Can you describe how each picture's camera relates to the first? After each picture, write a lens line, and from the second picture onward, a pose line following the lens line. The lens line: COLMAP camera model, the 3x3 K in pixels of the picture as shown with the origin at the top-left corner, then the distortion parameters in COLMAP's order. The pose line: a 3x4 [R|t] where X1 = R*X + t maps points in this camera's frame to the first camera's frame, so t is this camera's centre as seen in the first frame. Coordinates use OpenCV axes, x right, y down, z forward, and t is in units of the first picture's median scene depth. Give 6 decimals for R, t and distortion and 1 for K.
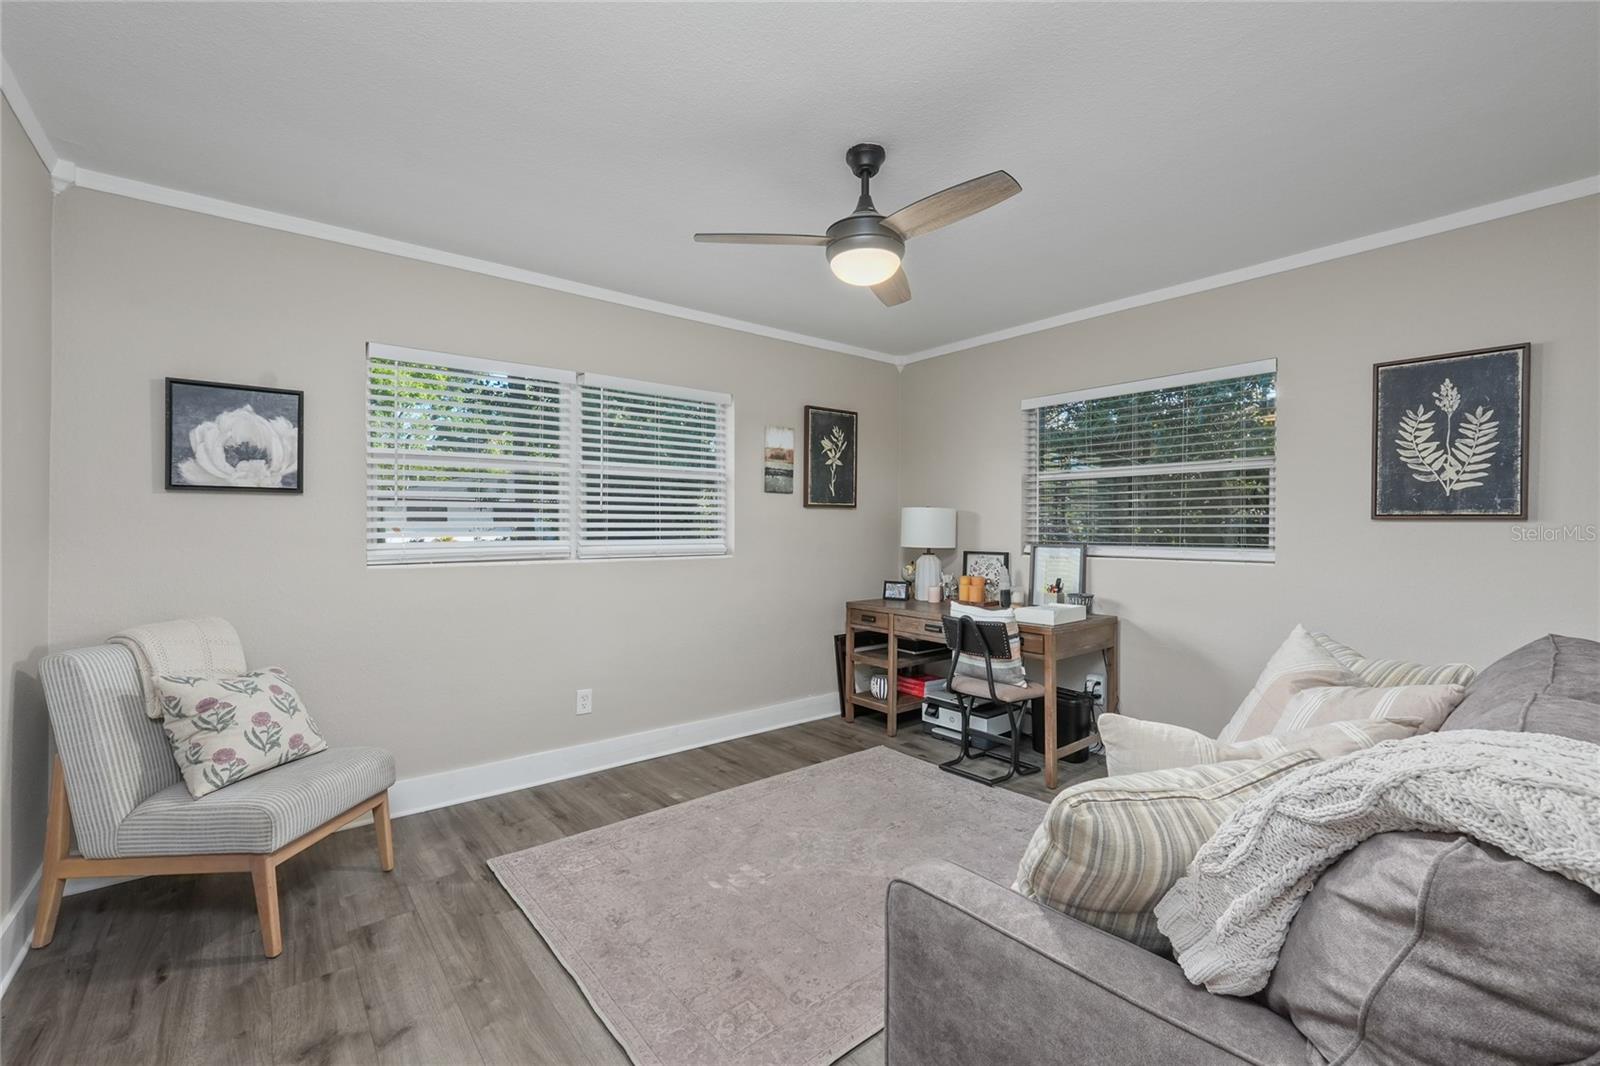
lens RADIAL K [[674.6, 0, 801.8], [0, 674.6, 536.4], [0, 0, 1]] dist [-0.008502, 0.000214]
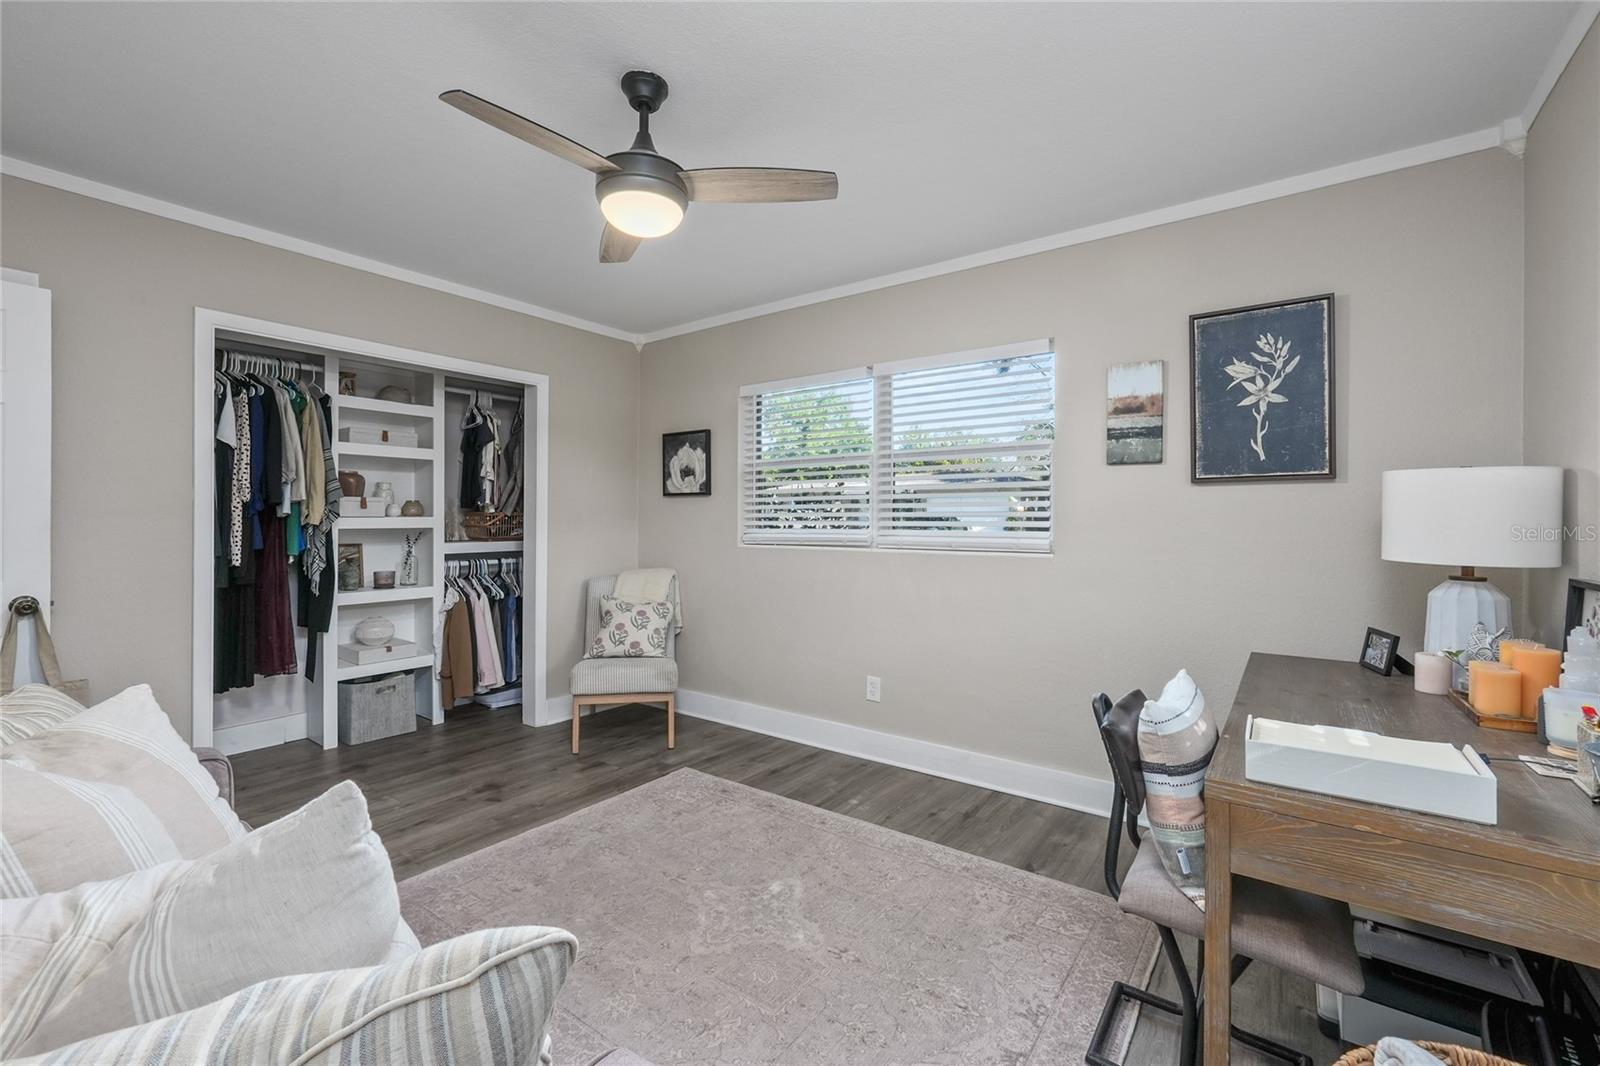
lens RADIAL K [[679.3, 0, 799.1], [0, 679.3, 521.5], [0, 0, 1]] dist [-0.000725, 0.000027]
pose [[0.245926, 0.003333, -0.969283, 0.656799], [-0.013800, 0.999905, -0.000063, -0.005221], [0.969190, 0.013392, 0.245949, 0.652495]]
